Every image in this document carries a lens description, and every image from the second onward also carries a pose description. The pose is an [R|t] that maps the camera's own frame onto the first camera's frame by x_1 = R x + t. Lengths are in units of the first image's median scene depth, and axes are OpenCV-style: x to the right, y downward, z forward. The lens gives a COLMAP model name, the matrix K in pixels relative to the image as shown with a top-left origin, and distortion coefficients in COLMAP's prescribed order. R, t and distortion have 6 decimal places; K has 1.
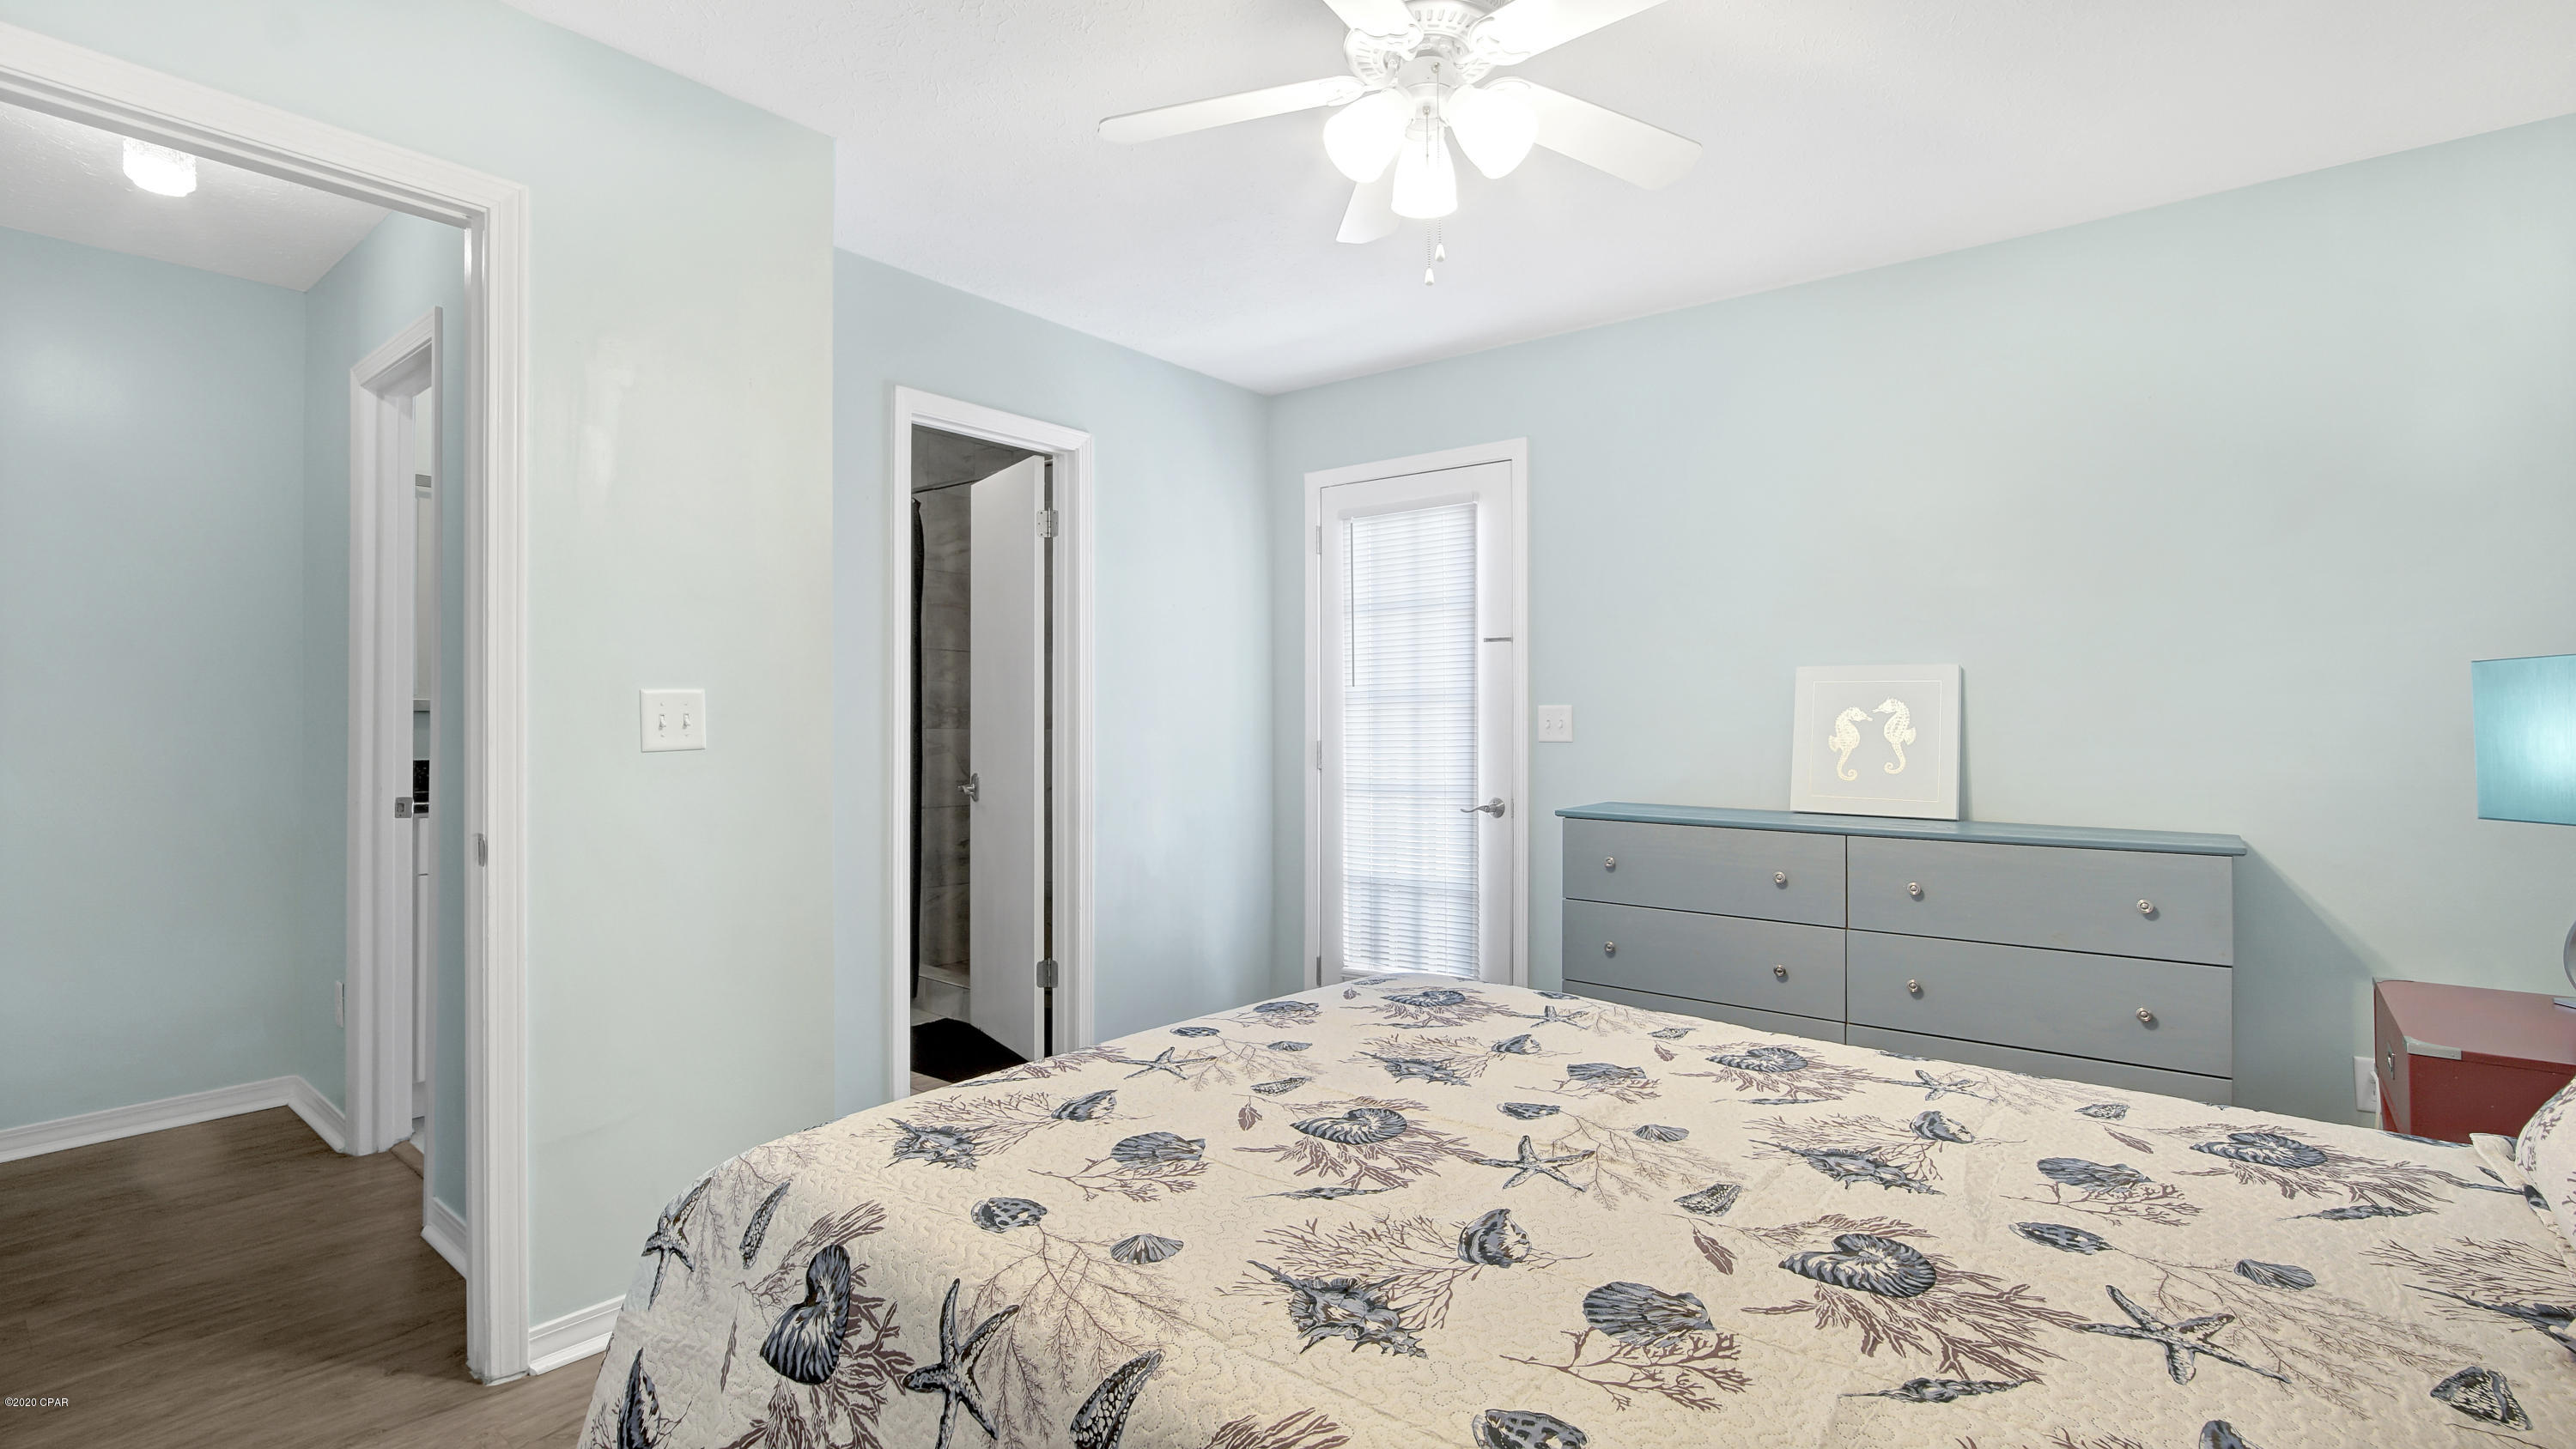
lens RADIAL K [[1160.3, 0, 1298.5], [0, 1160.3, 718.0], [0, 0, 1]] dist [-0.016240, -0.000386]
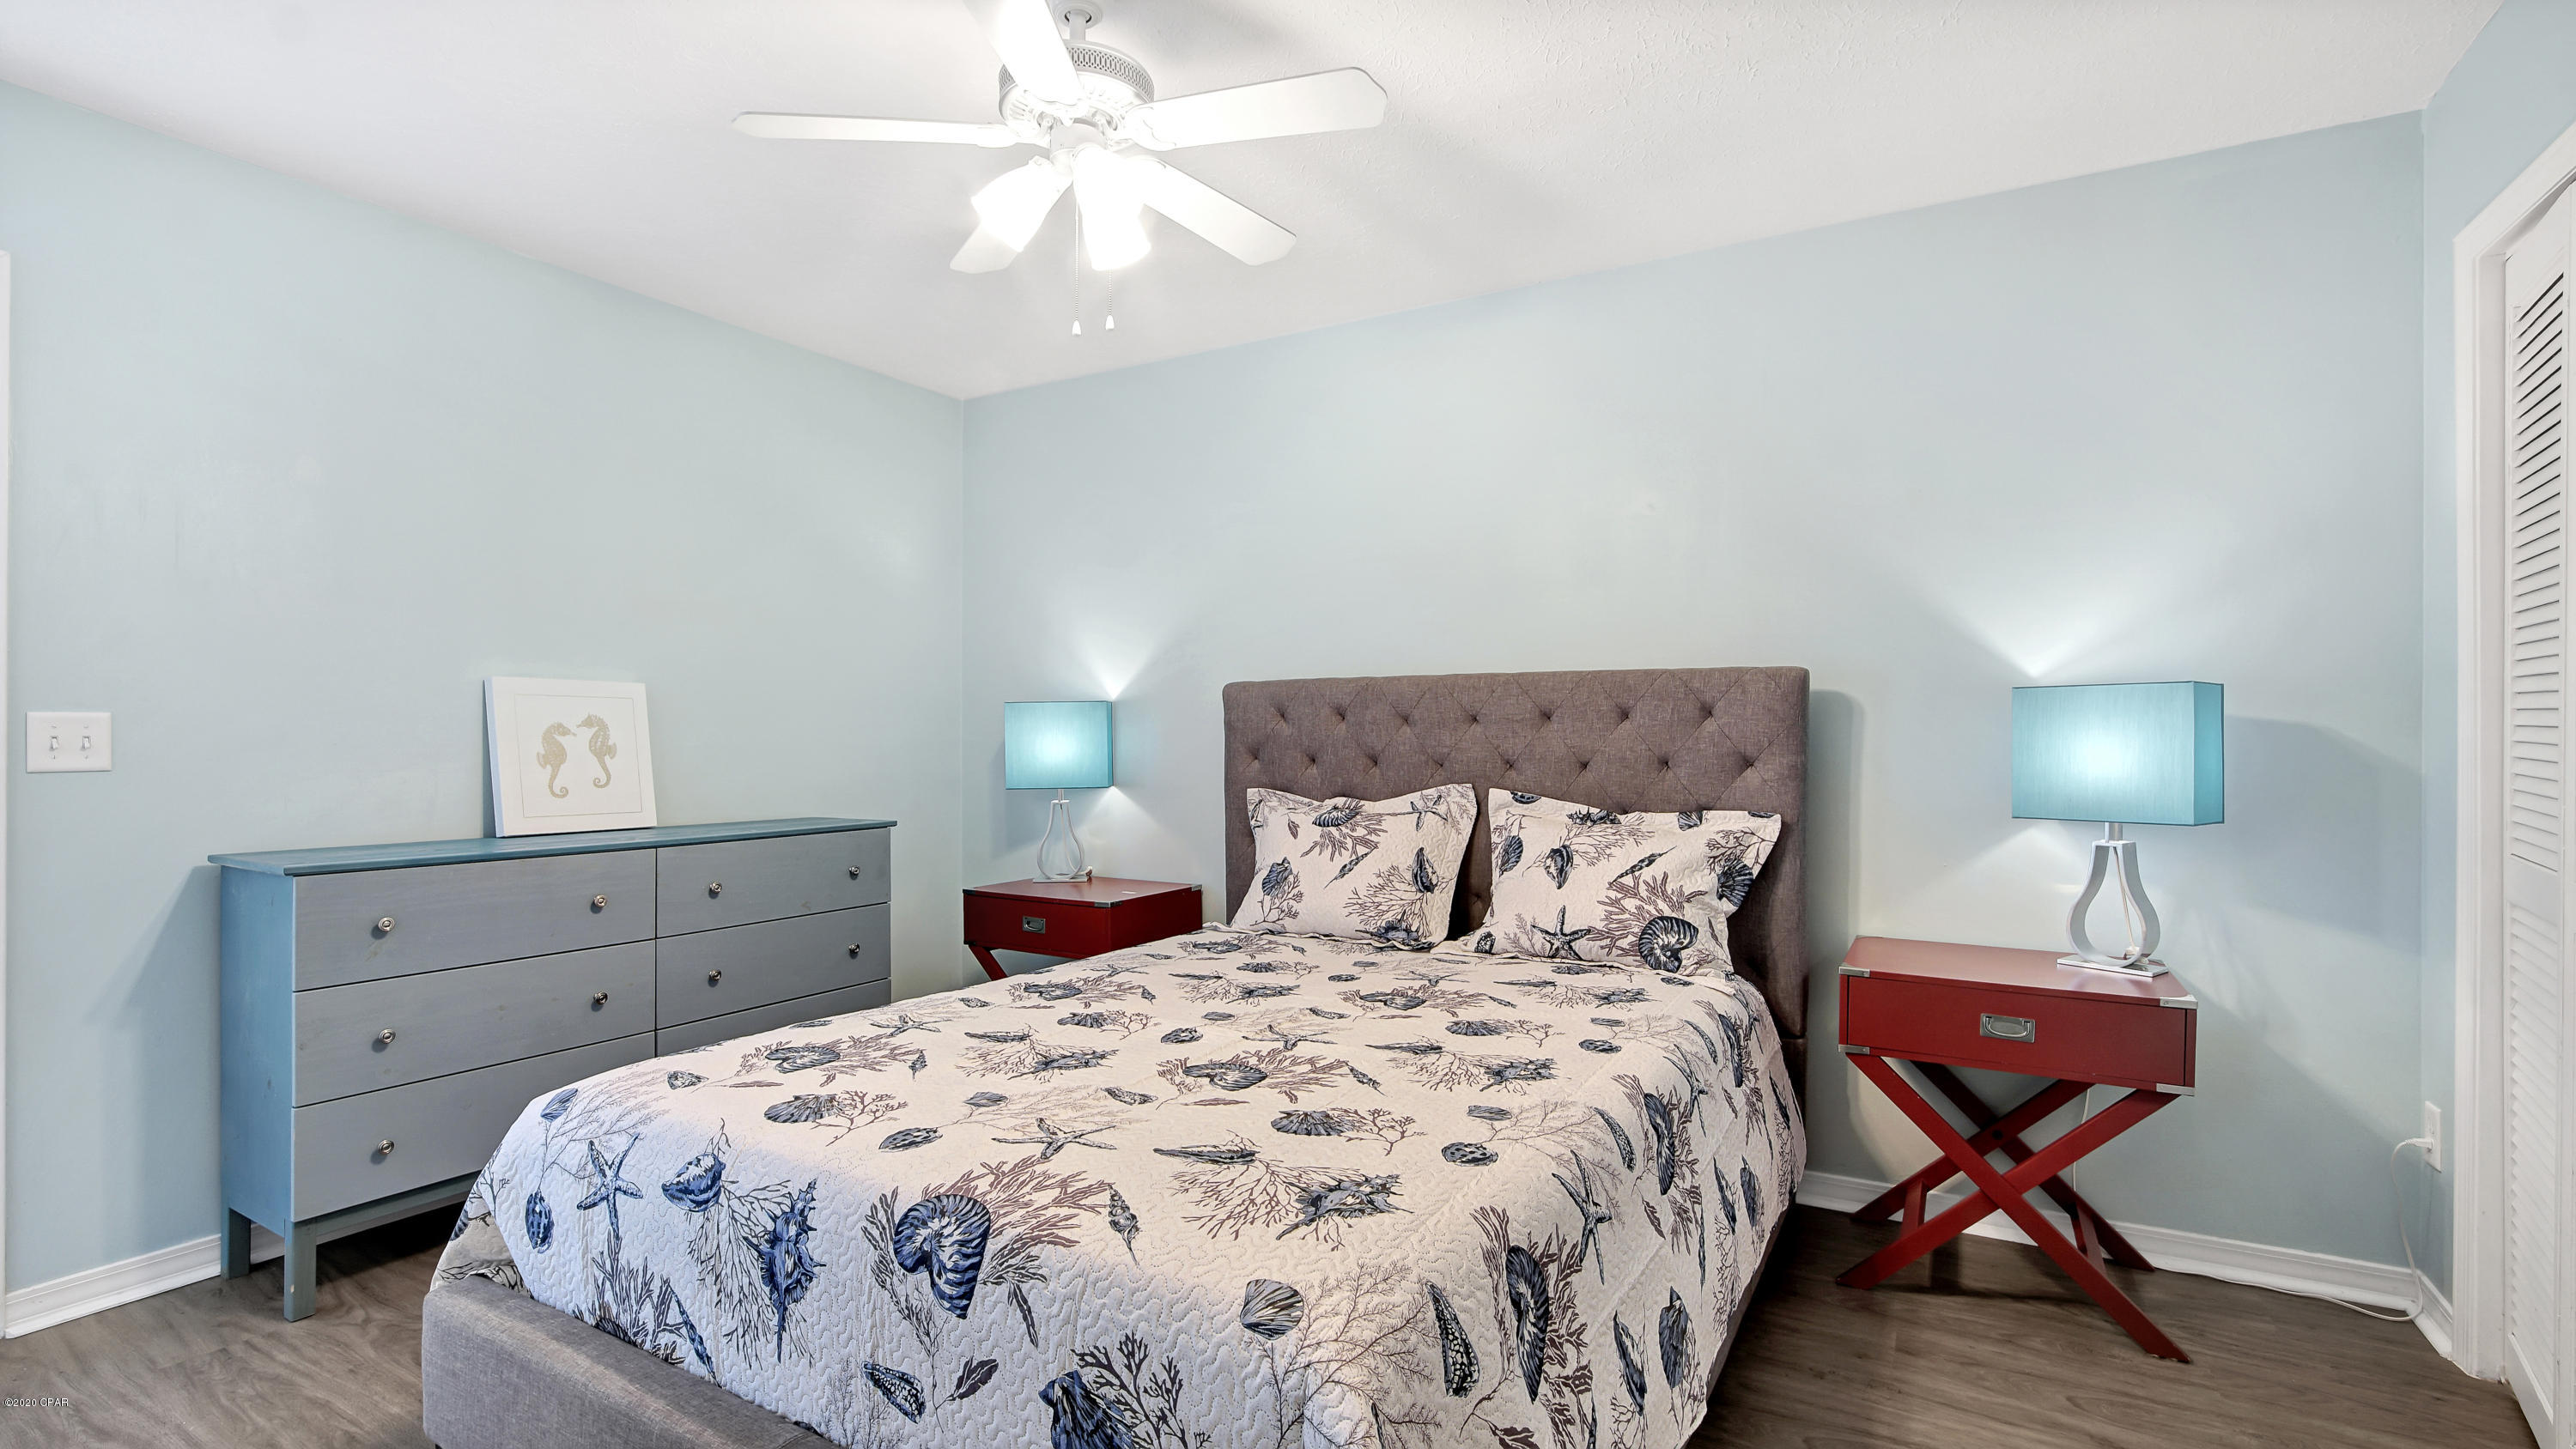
lens RADIAL K [[1160.3, 0, 1309.9], [0, 1160.3, 730.9], [0, 0, 1]] dist [-0.016240, -0.000386]
pose [[-0.146225, -0.001594, 0.989250, -1.075352], [0.001299, 0.999998, 0.001804, -0.002077], [-0.989251, 0.001549, -0.146222, 1.030811]]
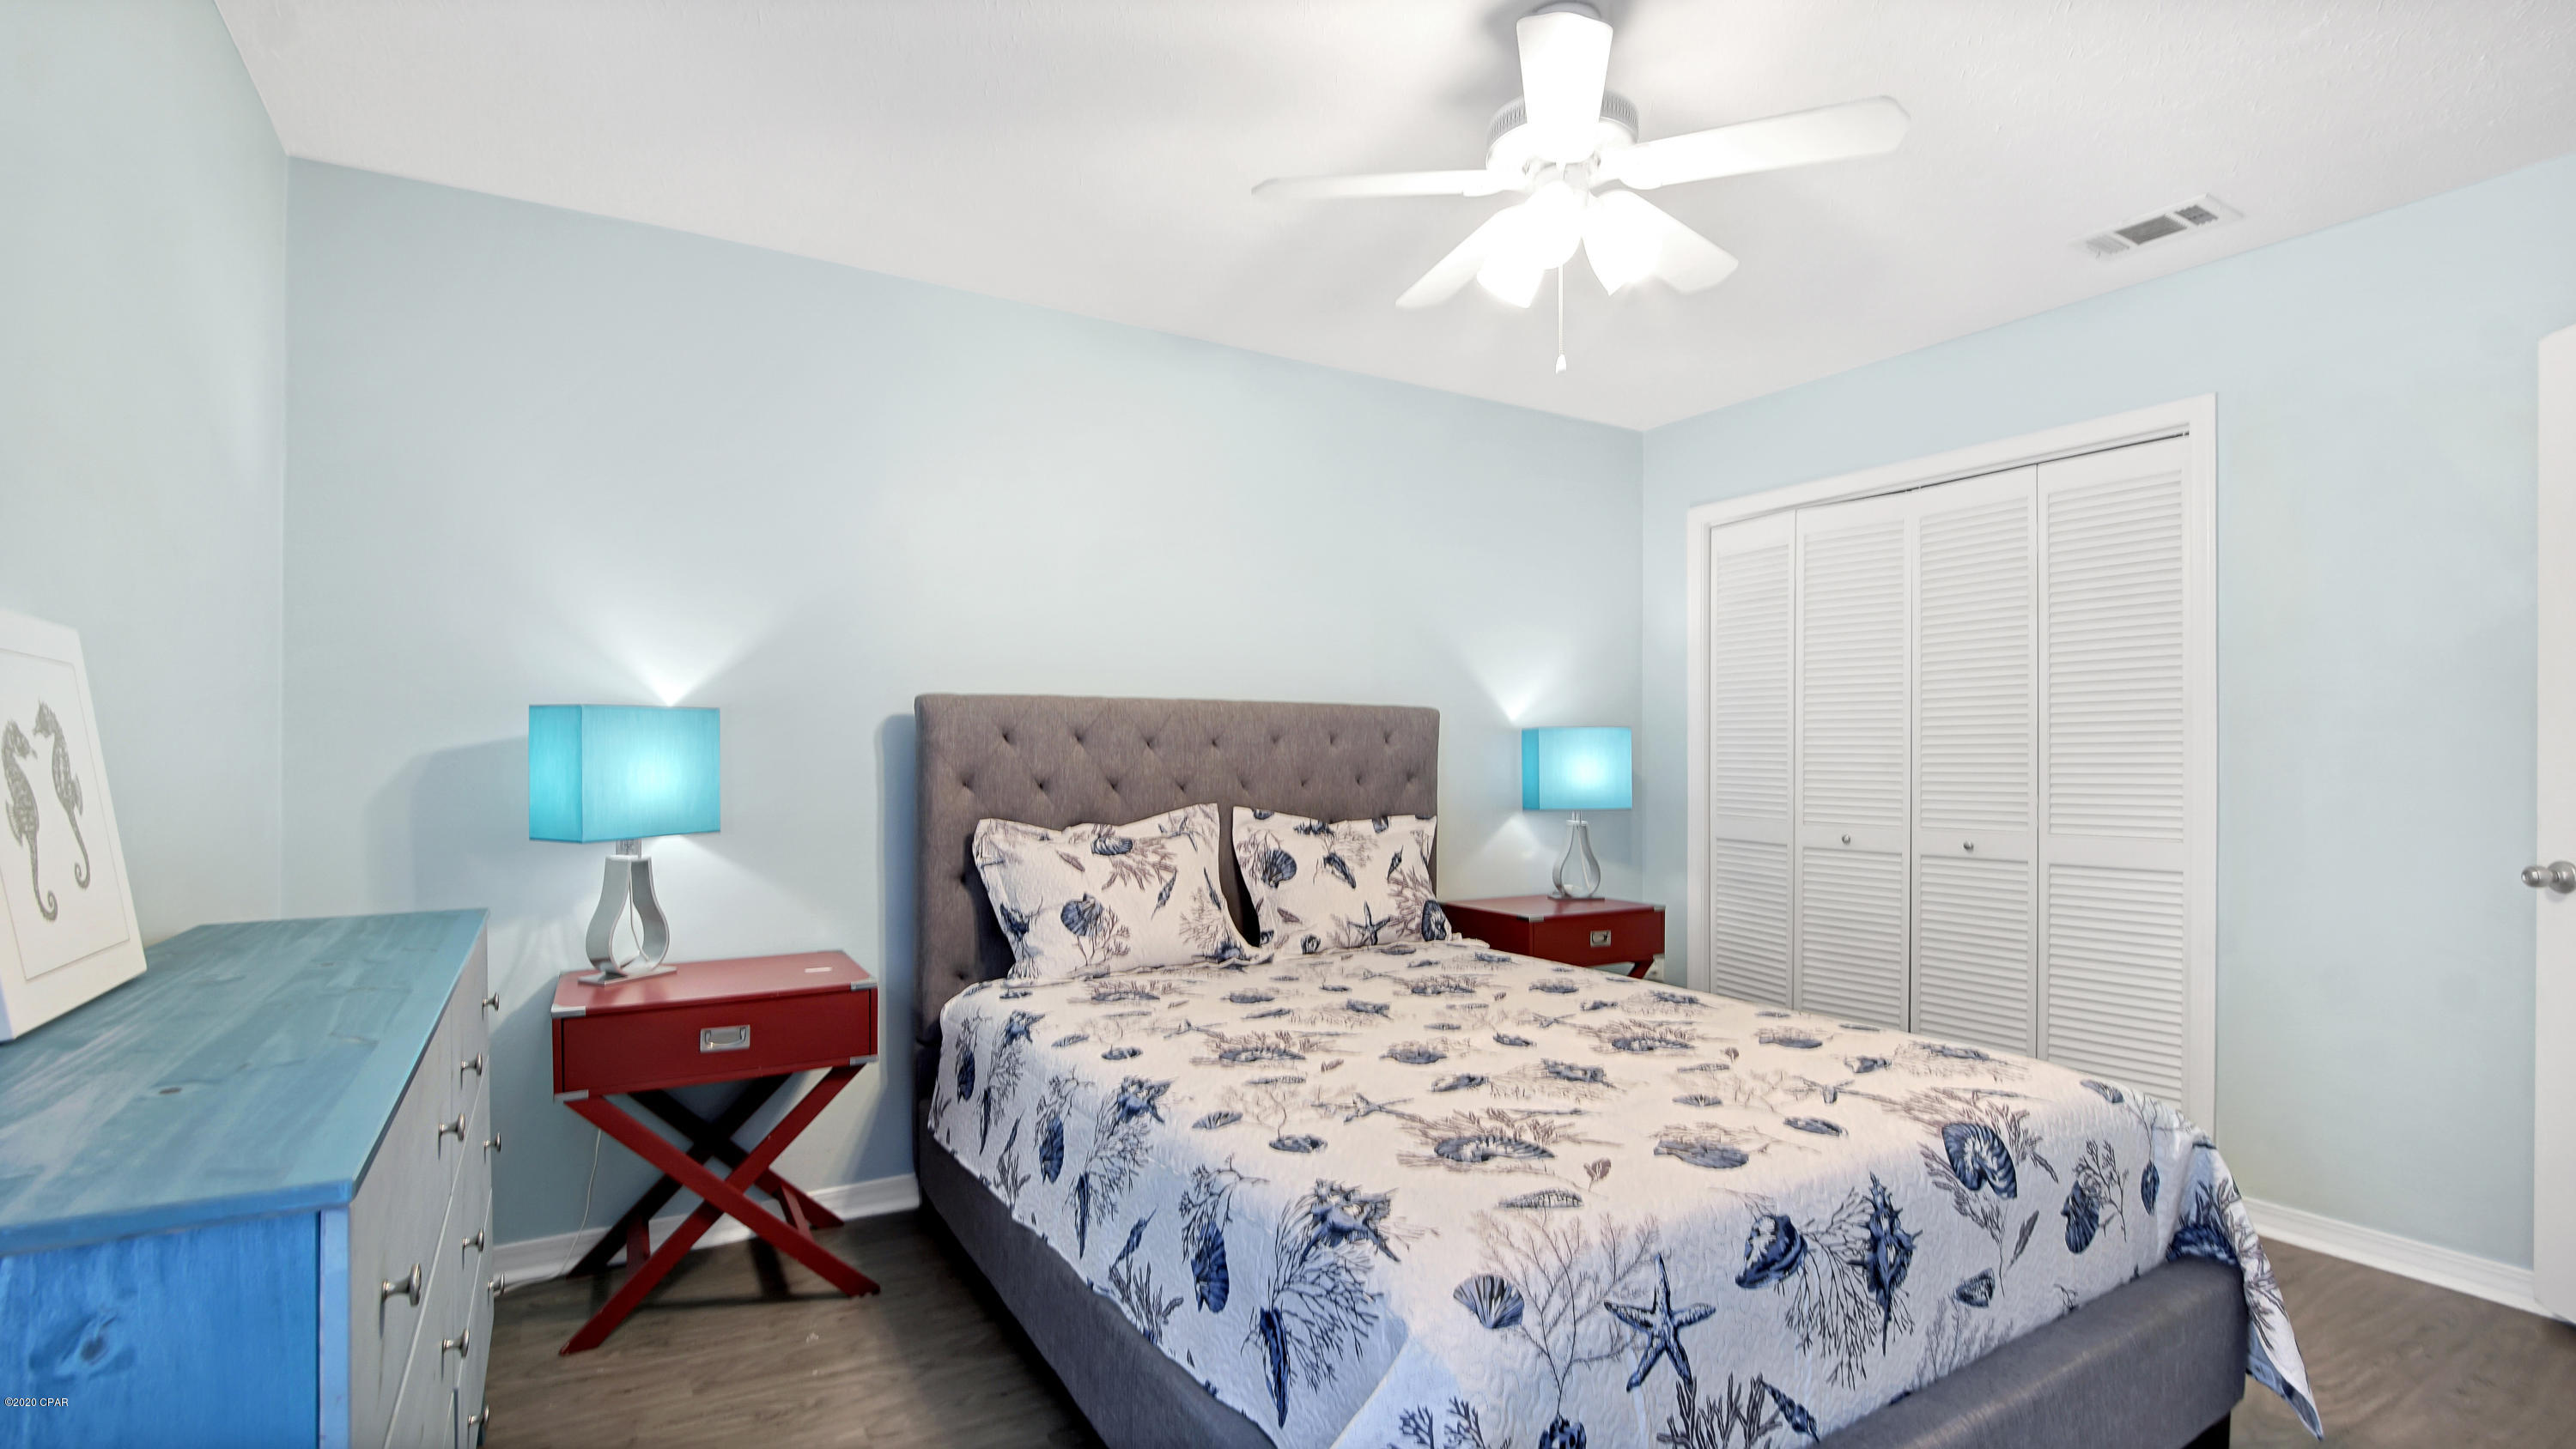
lens RADIAL K [[1160.3, 0, 1288.5], [0, 1160.3, 743.8], [0, 0, 1]] dist [-0.016240, -0.000386]
pose [[-0.941178, 0.001363, 0.337909, 0.384969], [-0.001954, 0.999953, -0.009475, 0.006261], [-0.337907, -0.009578, -0.941131, 2.811278]]
